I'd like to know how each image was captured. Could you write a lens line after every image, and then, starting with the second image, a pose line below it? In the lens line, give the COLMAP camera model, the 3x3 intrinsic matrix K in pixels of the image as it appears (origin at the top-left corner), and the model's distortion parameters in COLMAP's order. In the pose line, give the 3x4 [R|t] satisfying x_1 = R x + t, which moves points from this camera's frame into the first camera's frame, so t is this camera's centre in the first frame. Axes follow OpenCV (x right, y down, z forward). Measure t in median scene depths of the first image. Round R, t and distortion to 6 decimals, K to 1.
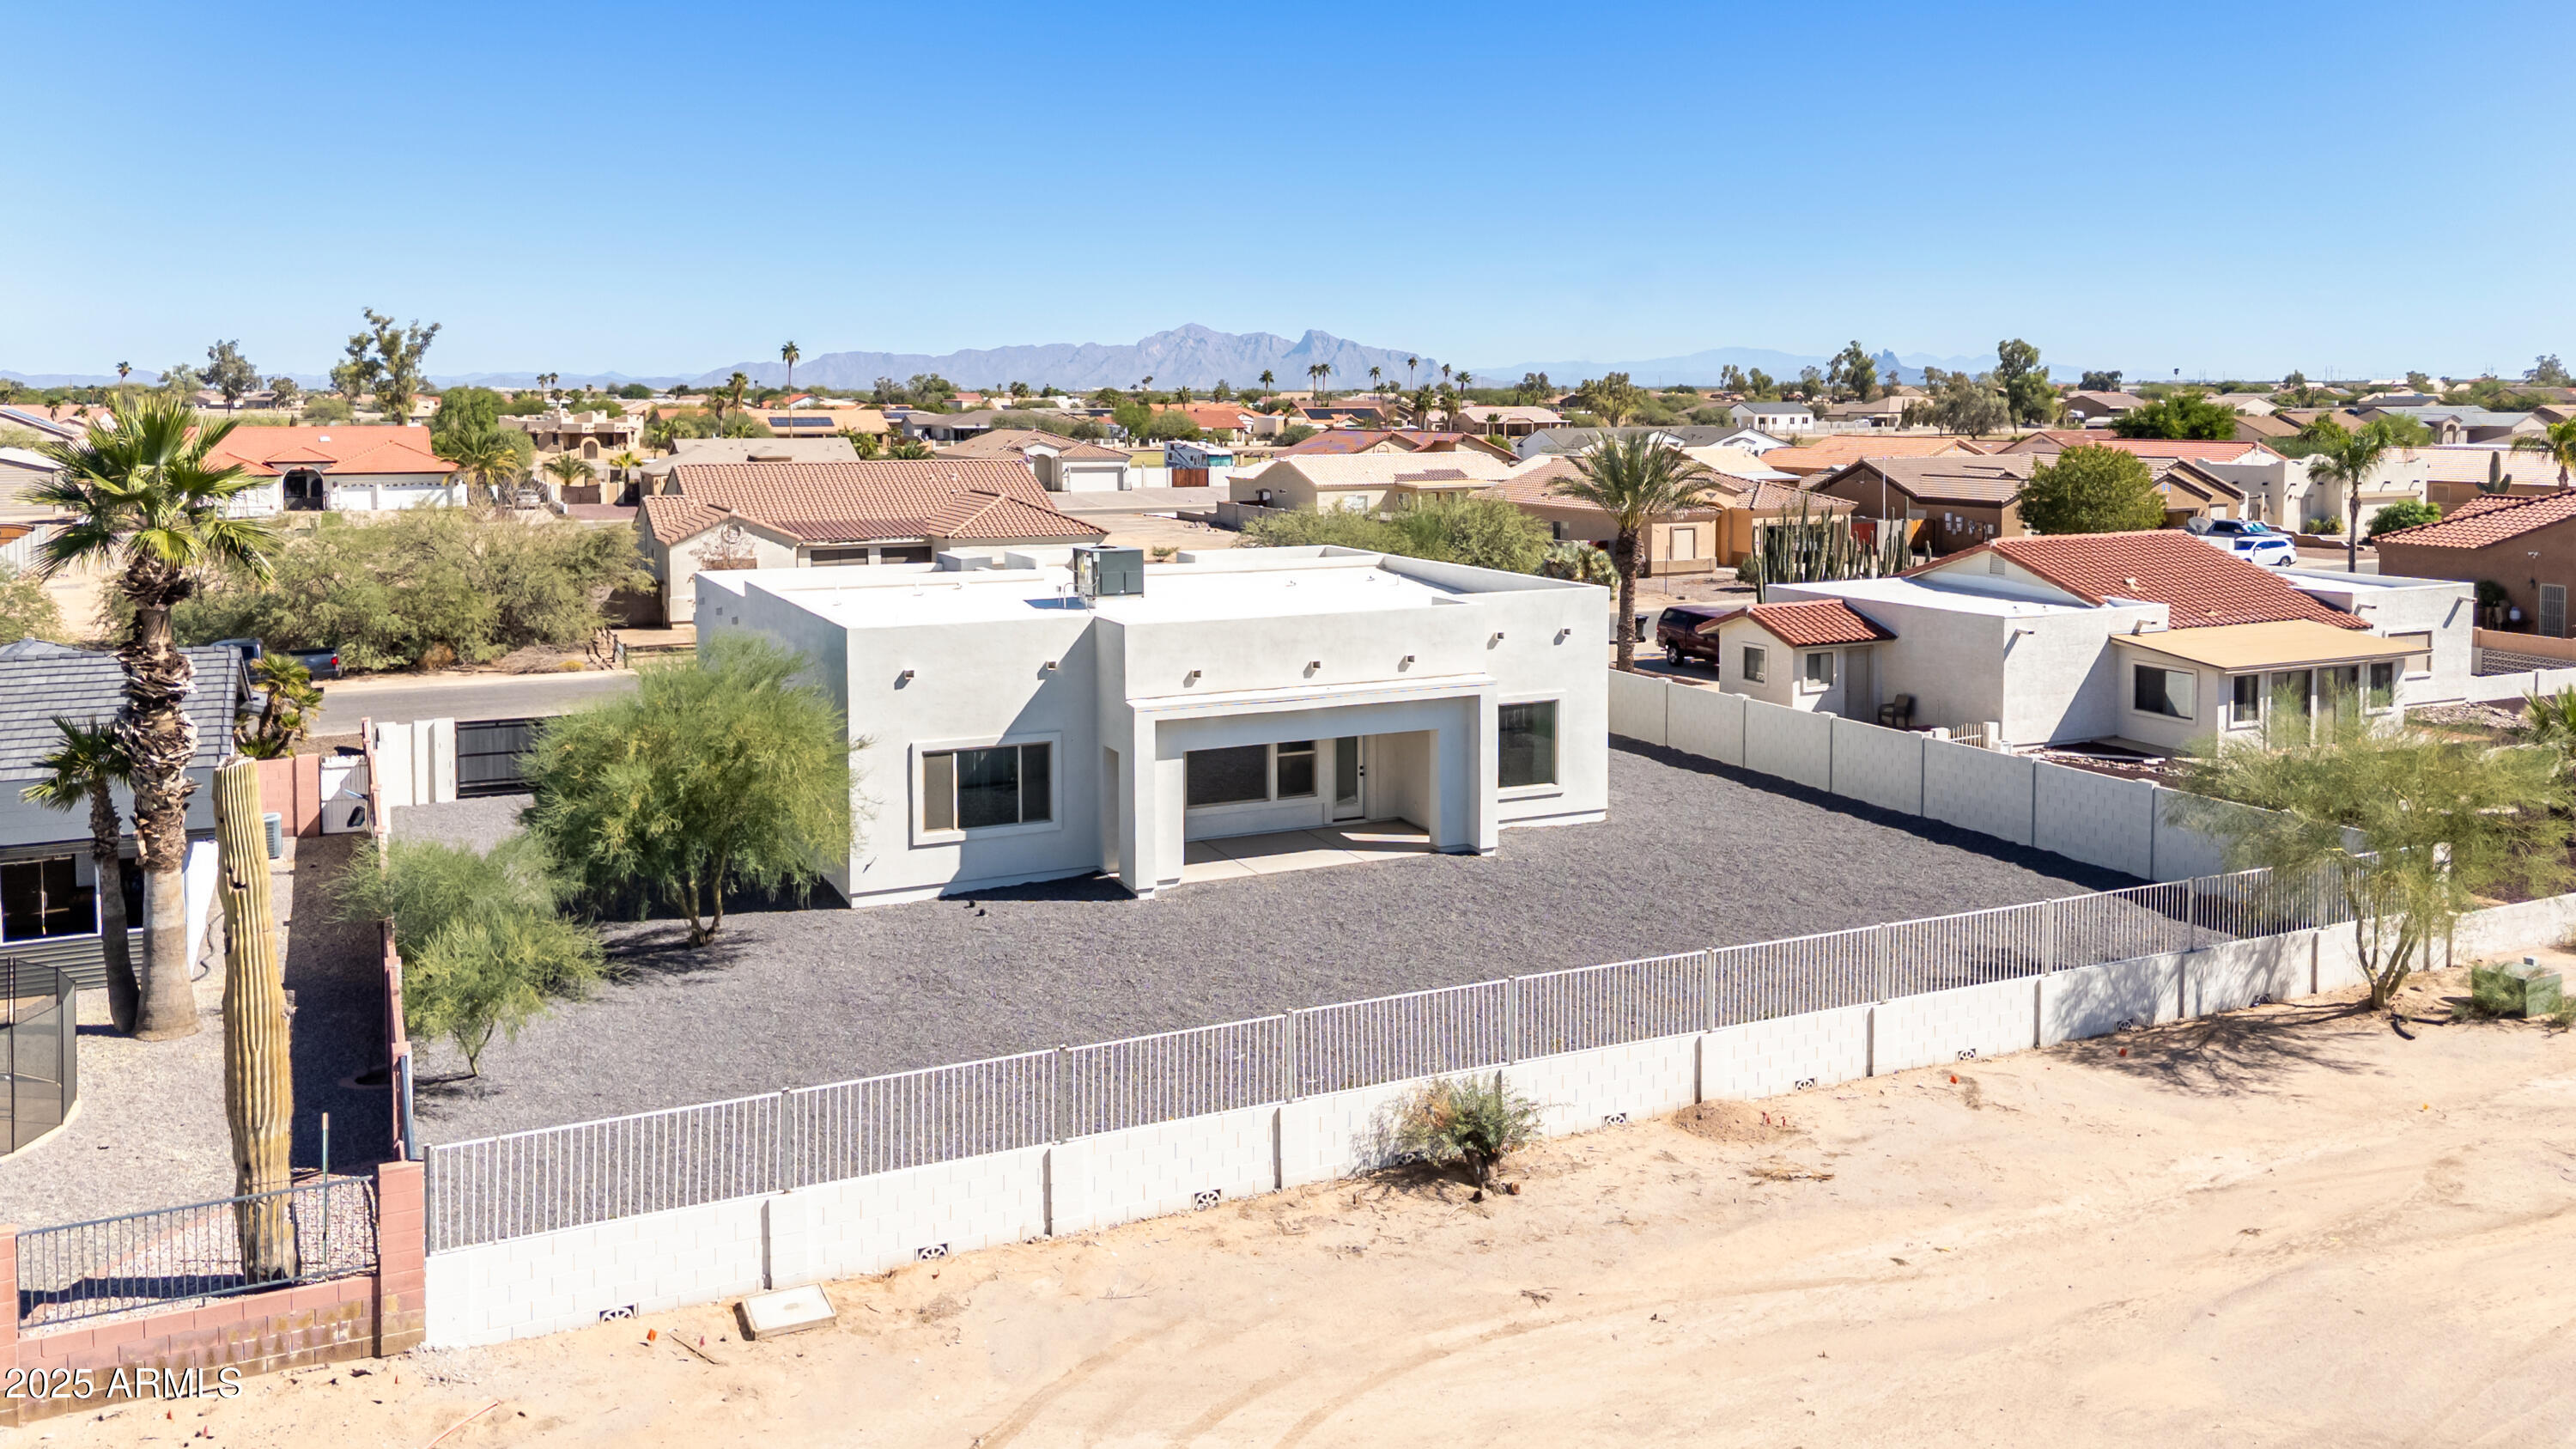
lens RADIAL K [[1961.5, 0, 1286.8], [0, 1961.5, 557.9], [0, 0, 1]] dist [0.040526, -0.004266]
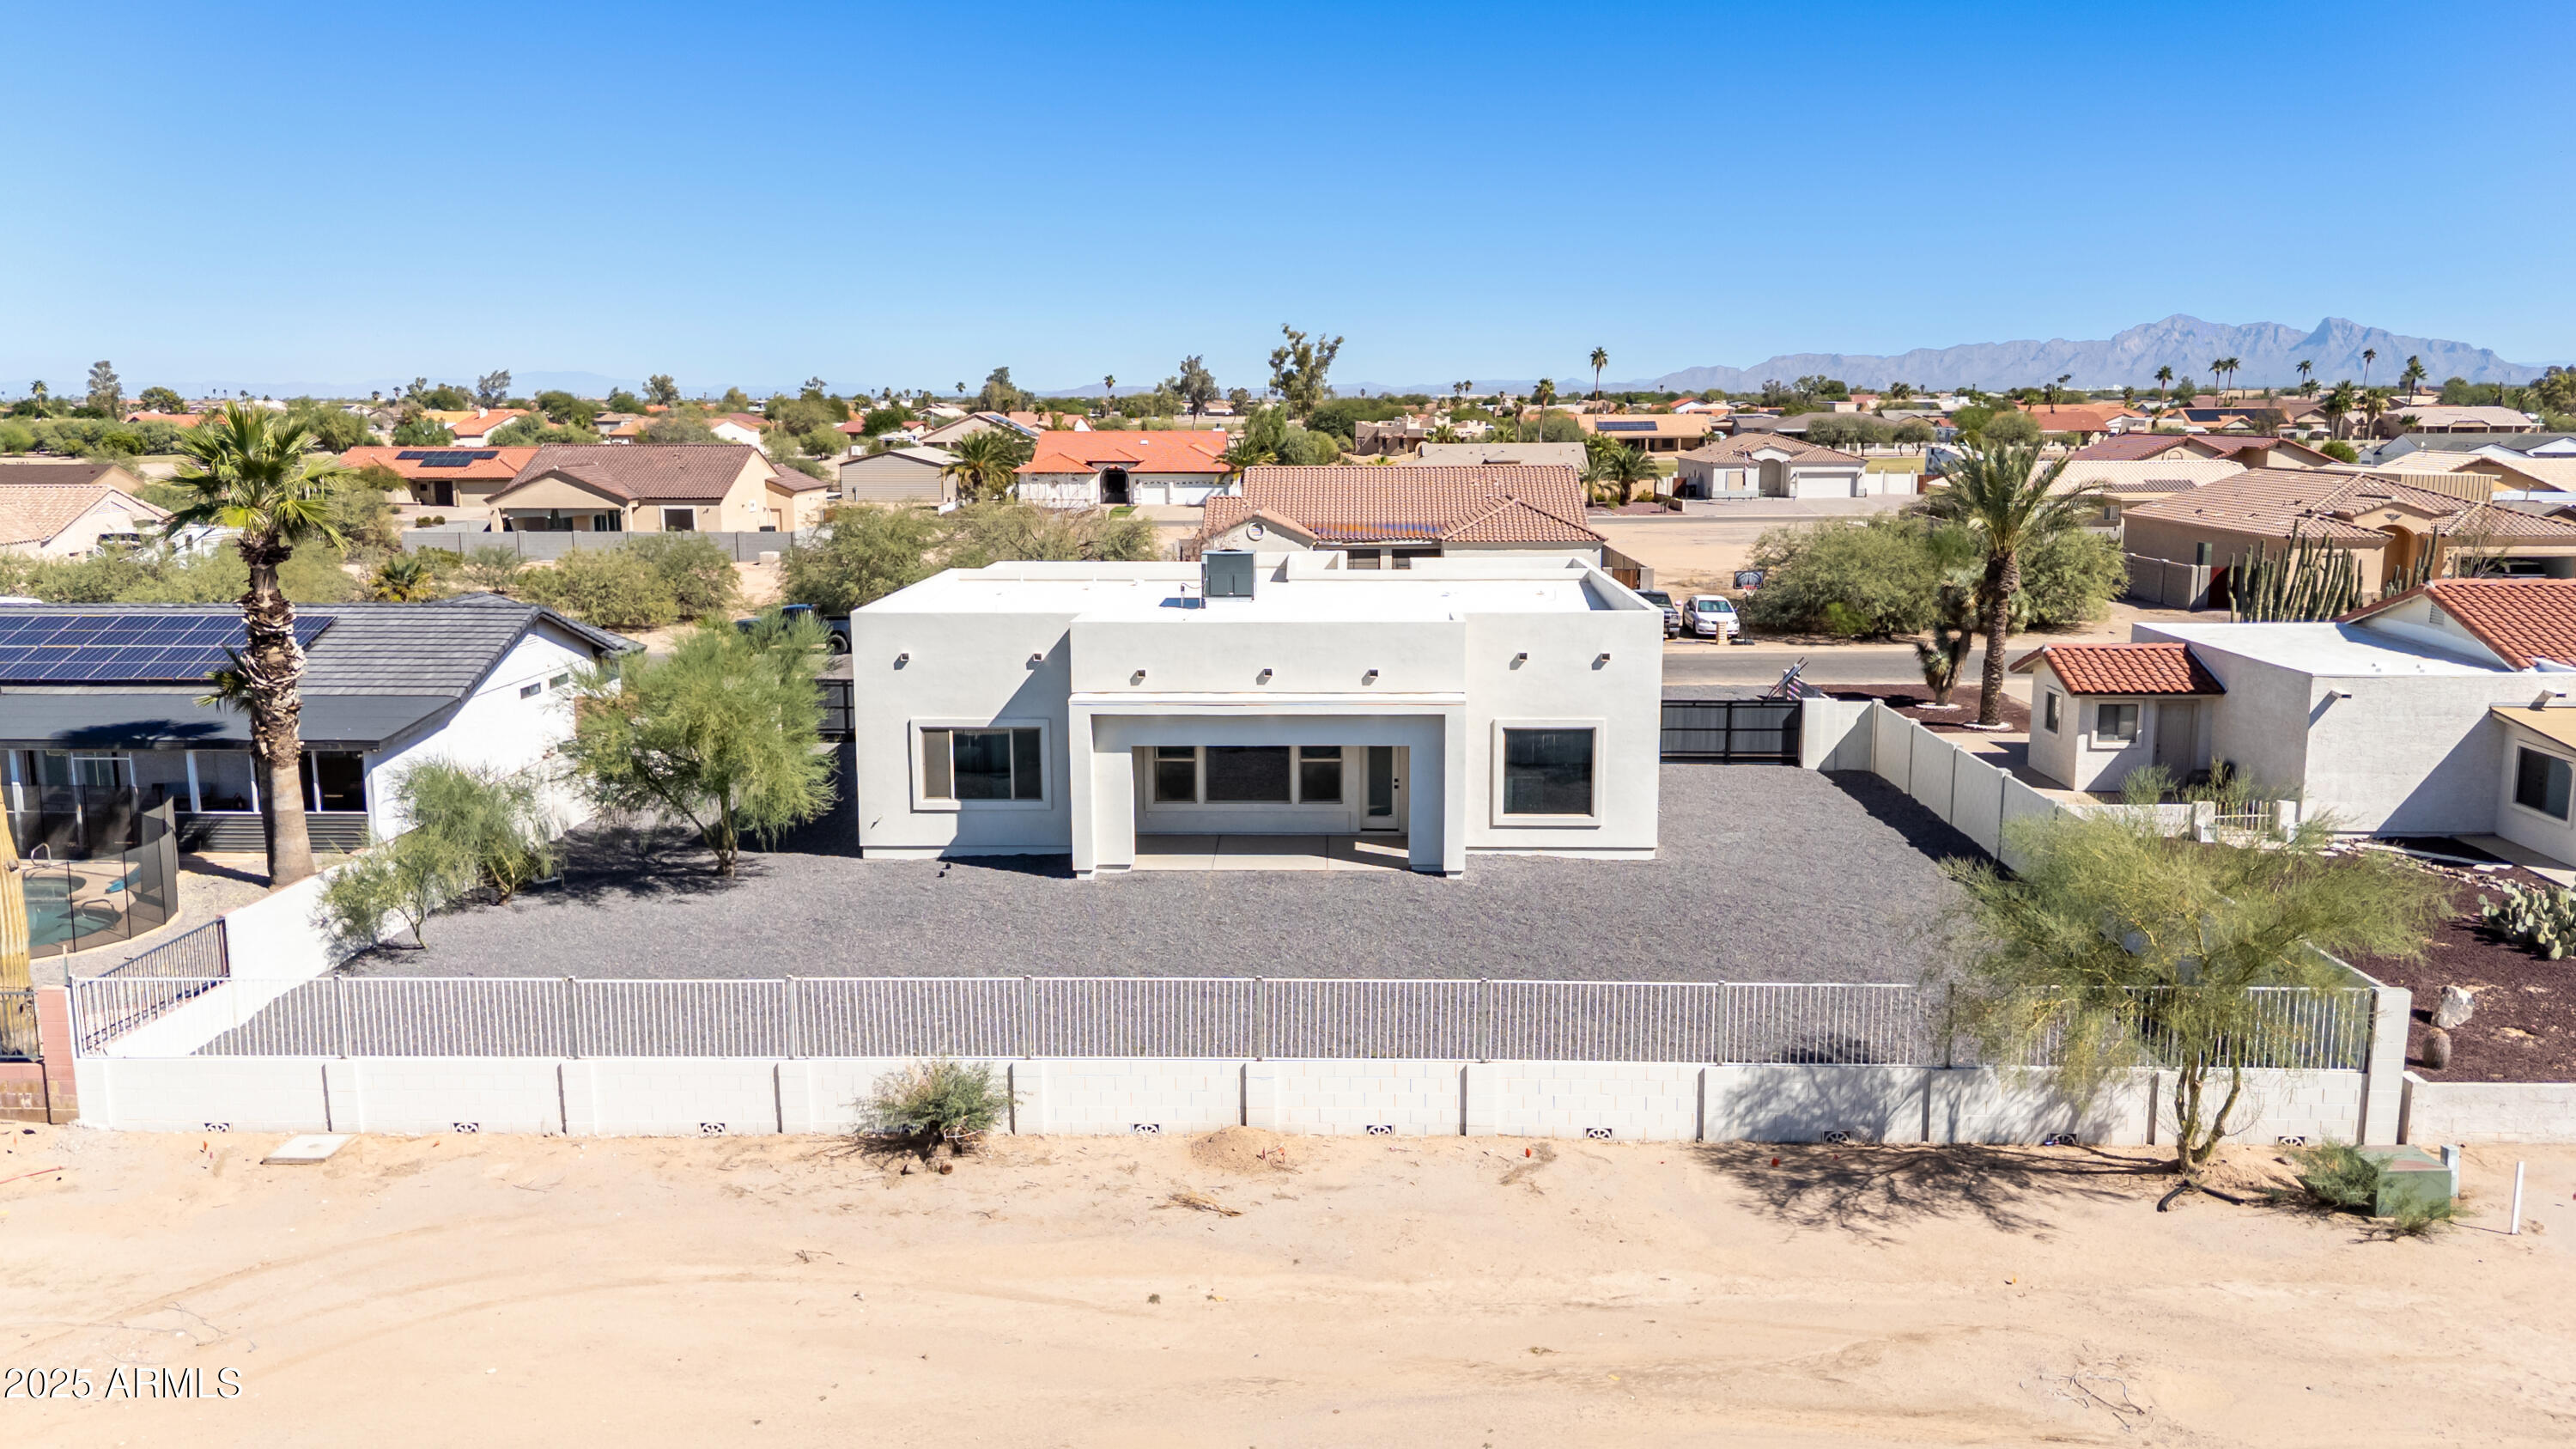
lens RADIAL K [[1916.4, 0, 1284.4], [0, 1916.4, 710.3], [0, 0, 1]] dist [0.049259, -0.007360]
pose [[0.890577, 0.073008, -0.448935, 0.528591], [-0.037187, 0.995416, 0.088110, -0.016507], [0.453310, -0.061774, 0.889210, 0.130489]]
